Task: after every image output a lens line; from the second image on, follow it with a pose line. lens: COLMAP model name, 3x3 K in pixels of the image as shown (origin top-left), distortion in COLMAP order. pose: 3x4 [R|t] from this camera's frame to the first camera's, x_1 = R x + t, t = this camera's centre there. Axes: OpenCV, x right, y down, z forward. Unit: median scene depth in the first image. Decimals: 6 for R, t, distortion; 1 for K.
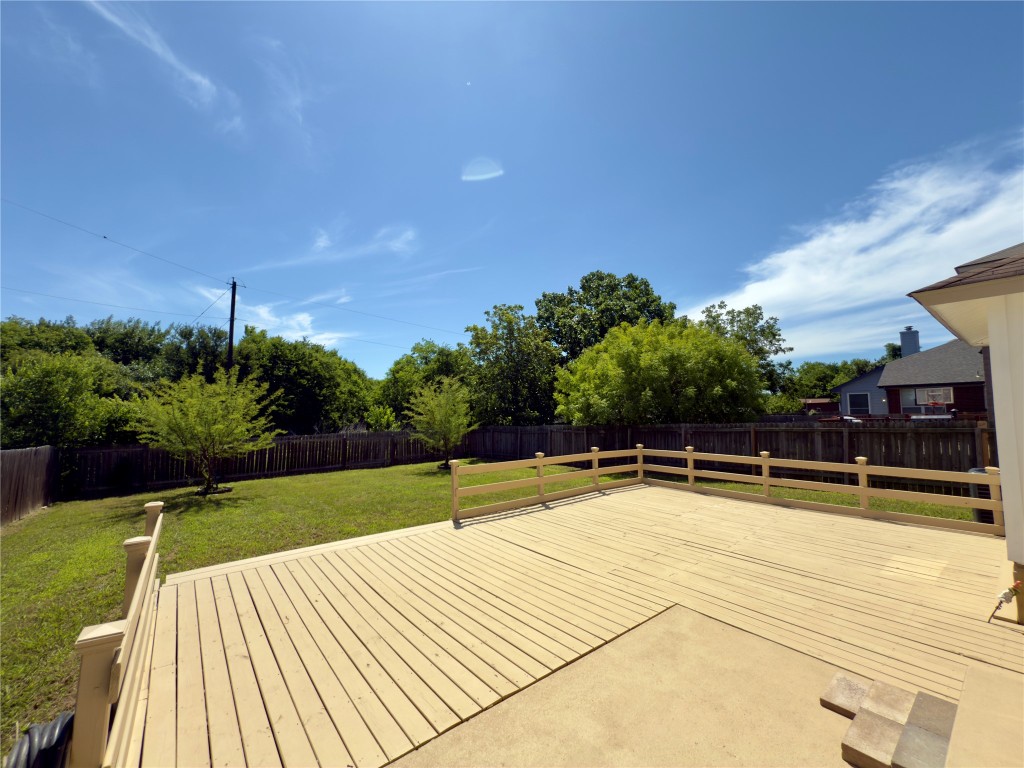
lens RADIAL K [[409.2, 0, 513.7], [0, 409.2, 382.1], [0, 0, 1]] dist [-0.001141, 0.000710]
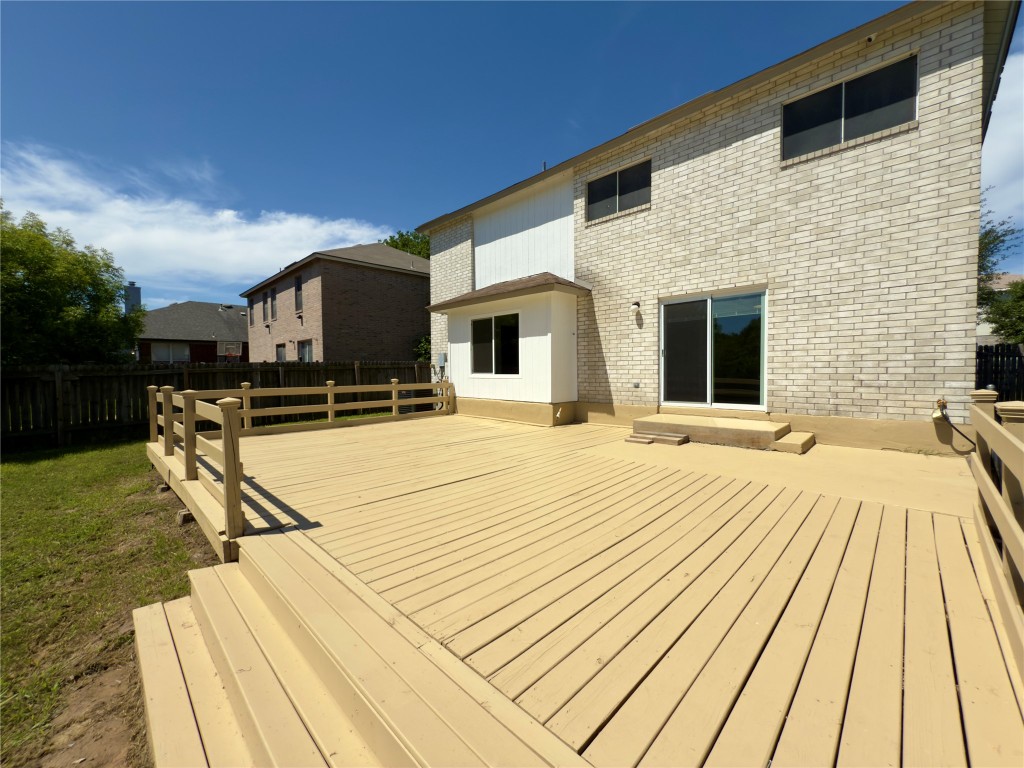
lens RADIAL K [[409.2, 0, 508.0], [0, 409.2, 384.1], [0, 0, 1]] dist [-0.001141, 0.000710]
pose [[-0.109903, -0.025535, 0.993614, -0.802262], [-0.065850, 0.997661, 0.018356, 0.201972], [-0.991759, -0.063412, -0.111328, 1.036275]]
